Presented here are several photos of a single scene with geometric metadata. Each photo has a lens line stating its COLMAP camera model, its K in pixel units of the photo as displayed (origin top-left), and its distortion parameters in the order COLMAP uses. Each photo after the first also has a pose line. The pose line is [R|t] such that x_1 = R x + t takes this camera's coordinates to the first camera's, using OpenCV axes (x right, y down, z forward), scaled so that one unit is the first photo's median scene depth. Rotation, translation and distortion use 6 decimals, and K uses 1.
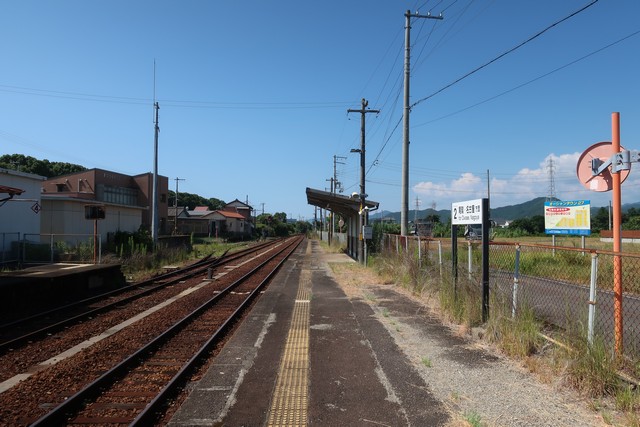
lens RADIAL K [[501.5, 0, 320.1], [0, 501.5, 213.7], [0, 0, 1]] dist [-0.004176, 0.002087]
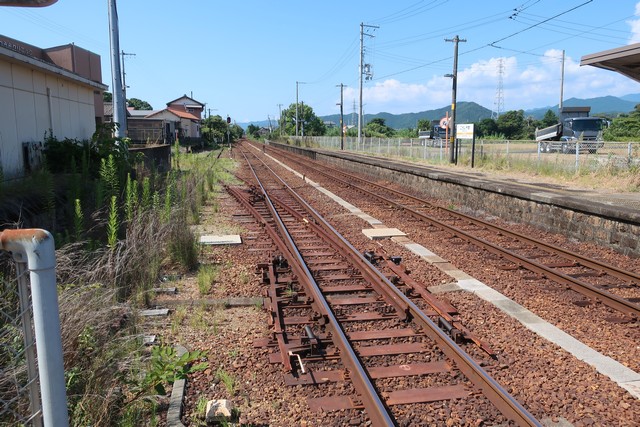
lens RADIAL K [[501.5, 0, 322.7], [0, 501.5, 212.9], [0, 0, 1]] dist [-0.004176, 0.002087]
pose [[0.987662, -0.028278, 0.154024, -0.131516], [-0.000860, 0.982566, 0.185911, 0.009688], [-0.156596, -0.183750, 0.970419, 0.297522]]
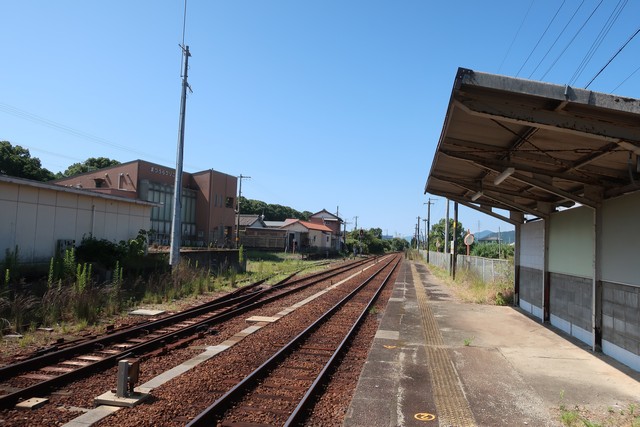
lens RADIAL K [[501.5, 0, 321.0], [0, 501.5, 212.0], [0, 0, 1]] dist [-0.004176, 0.002087]
pose [[0.981774, 0.023403, -0.188604, -0.014137], [-0.030215, 0.998988, -0.033320, 0.007801], [0.187634, 0.038411, 0.981488, 0.245629]]
